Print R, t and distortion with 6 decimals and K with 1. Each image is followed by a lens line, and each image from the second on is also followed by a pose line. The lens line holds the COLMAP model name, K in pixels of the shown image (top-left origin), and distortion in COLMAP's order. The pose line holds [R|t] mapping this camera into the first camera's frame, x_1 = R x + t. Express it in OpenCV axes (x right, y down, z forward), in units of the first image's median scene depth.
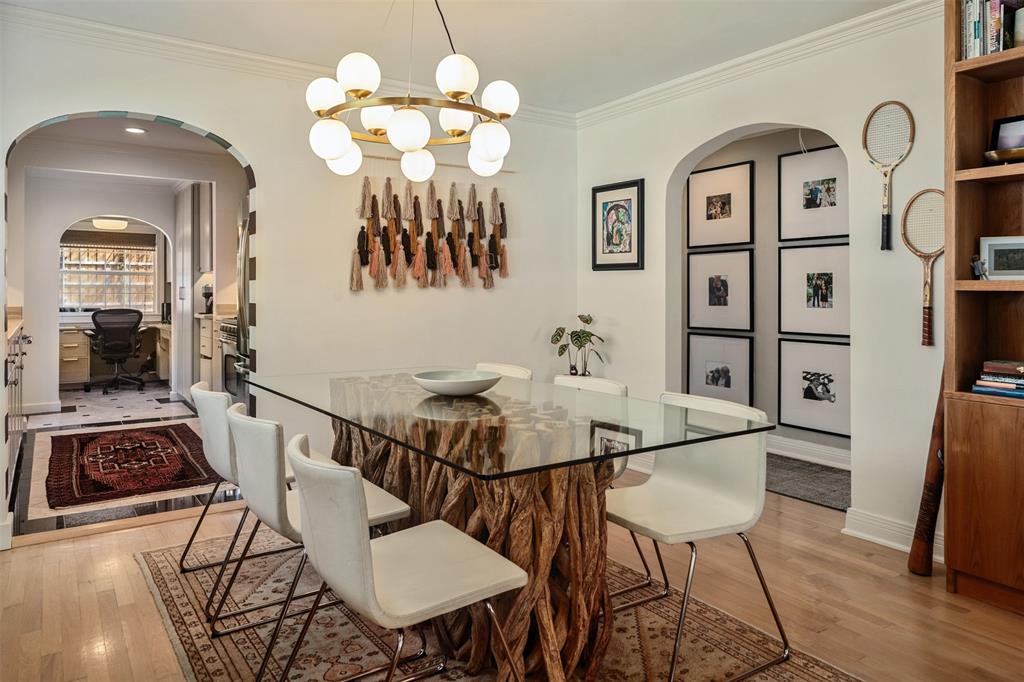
lens RADIAL K [[717.1, 0, 496.6], [0, 717.1, 288.6], [0, 0, 1]] dist [-0.009243, -0.002083]
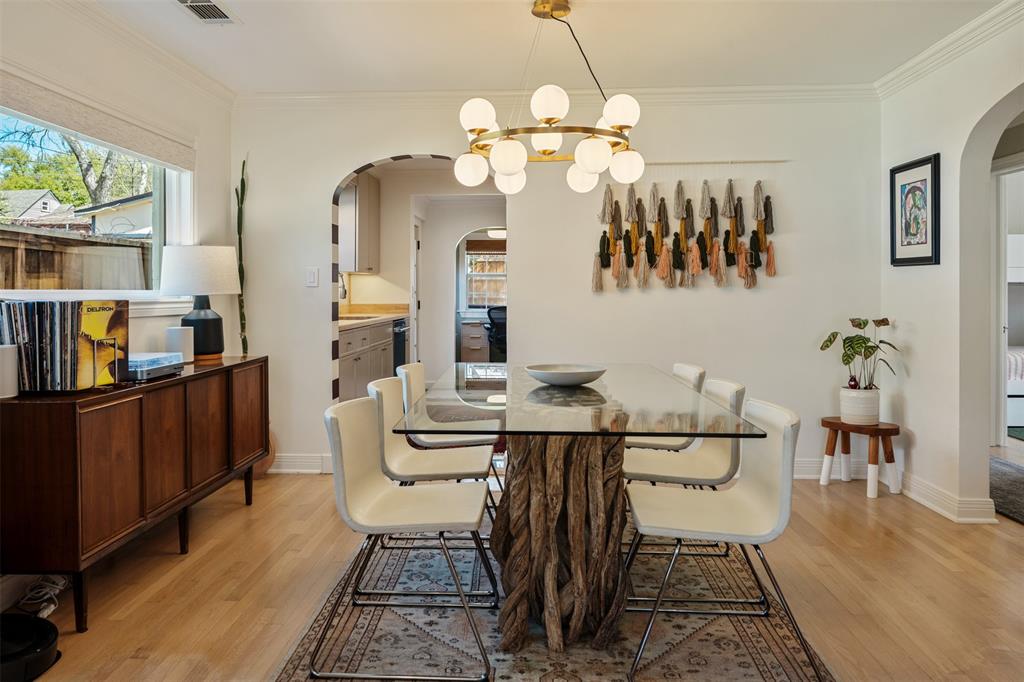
lens RADIAL K [[757.7, 0, 461.0], [0, 757.7, 295.4], [0, 0, 1]] dist [0.004309, -0.004452]
pose [[0.783969, 0.000745, -0.620799, 0.317842], [0.006785, 0.999929, 0.009768, -0.003516], [0.620762, -0.011870, 0.783909, -0.017275]]
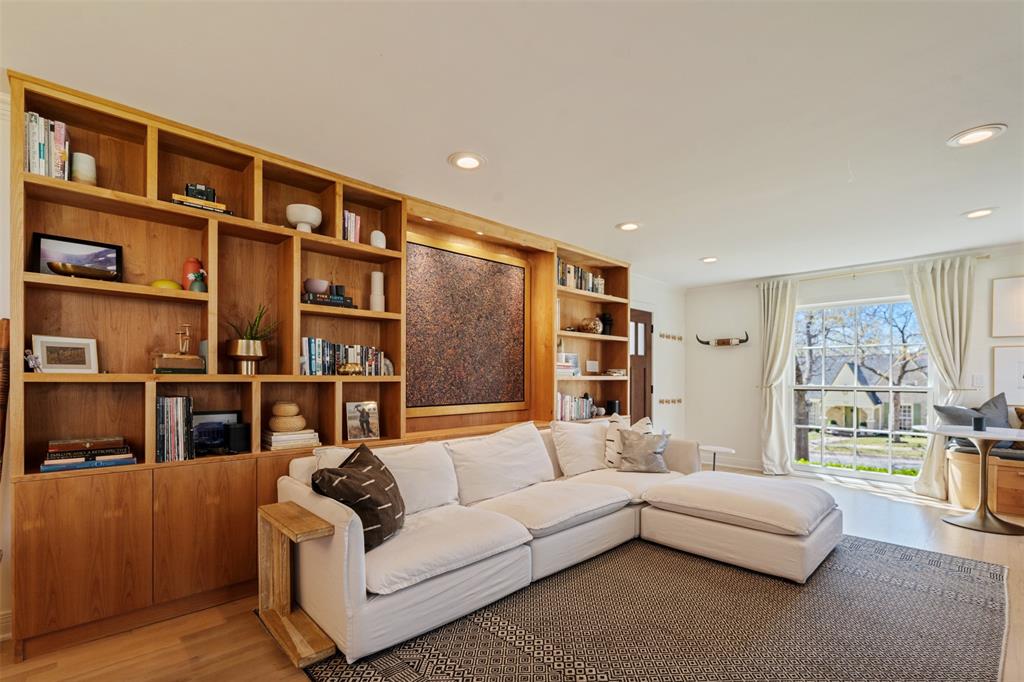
lens RADIAL K [[462.5, 0, 511.9], [0, 462.5, 377.4], [0, 0, 1]] dist [0.001171, 0.000373]
pose [[-0.194934, -0.001430, 0.980815, -0.115473], [-0.005578, 0.999984, 0.000350, -0.005059], [-0.980801, -0.005403, -0.194939, 0.243814]]
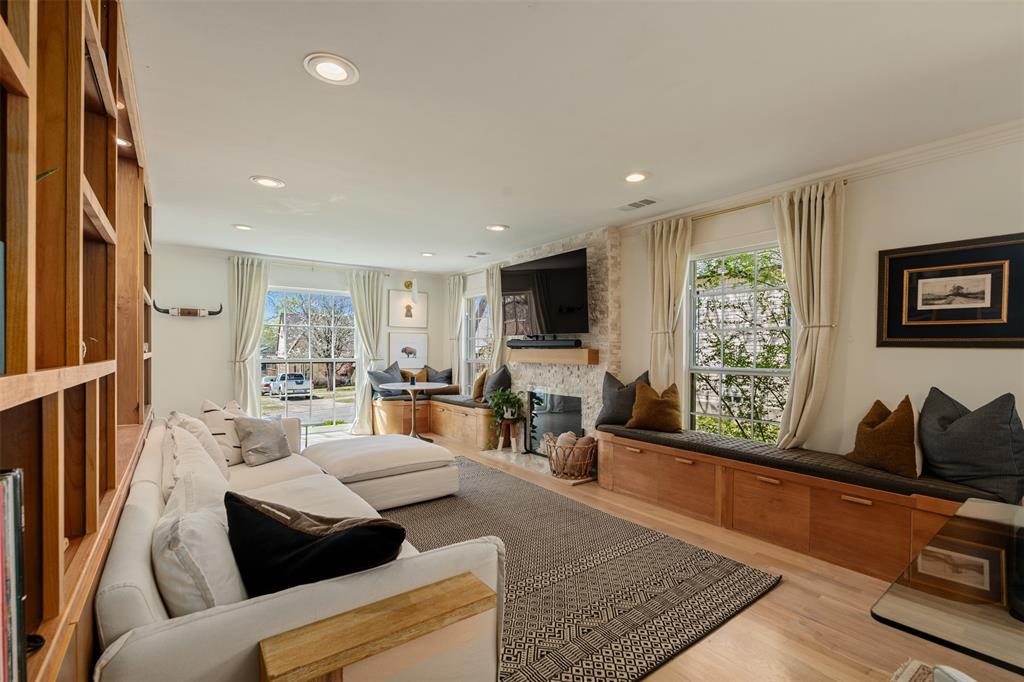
lens RADIAL K [[461.9, 0, 513.7], [0, 461.9, 353.1], [0, 0, 1]] dist [-0.000827, -0.000062]
pose [[-0.997606, -0.004795, -0.068982, 0.327190], [-0.005030, 0.999982, 0.003227, -0.013320], [0.068965, 0.003566, -0.997613, 0.625859]]
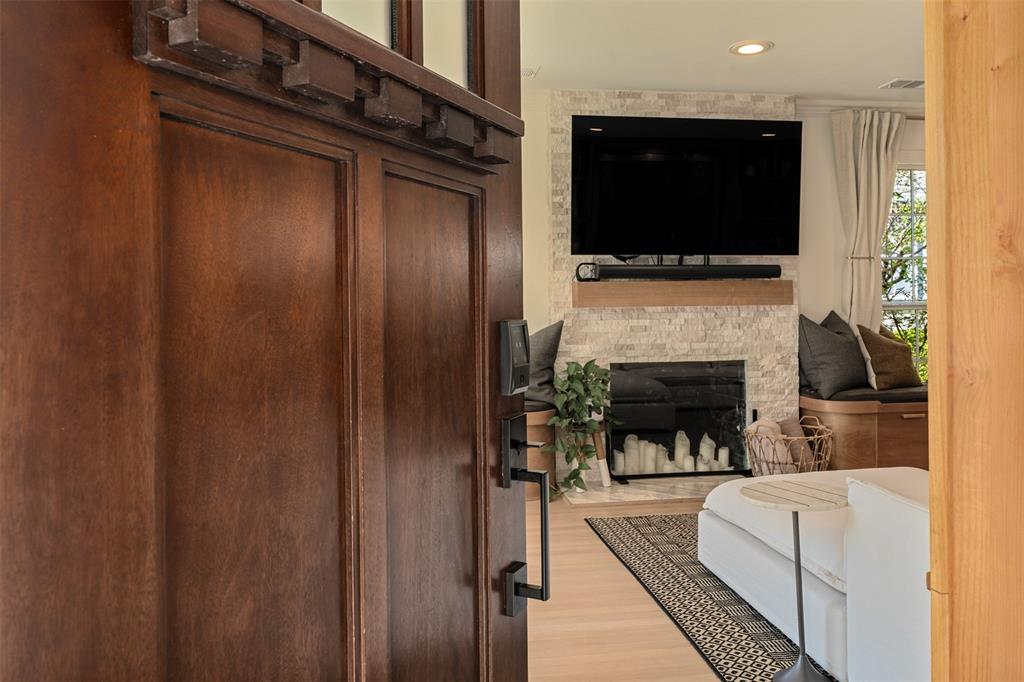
lens RADIAL K [[726.6, 0, 507.2], [0, 726.6, 311.1], [0, 0, 1]] dist [-0.000212, -0.001468]
pose [[-0.422764, 0.019647, -0.906027, 1.156322], [0.012851, 0.999794, 0.015684, 0.001540], [0.906149, -0.005012, -0.422930, -0.274303]]
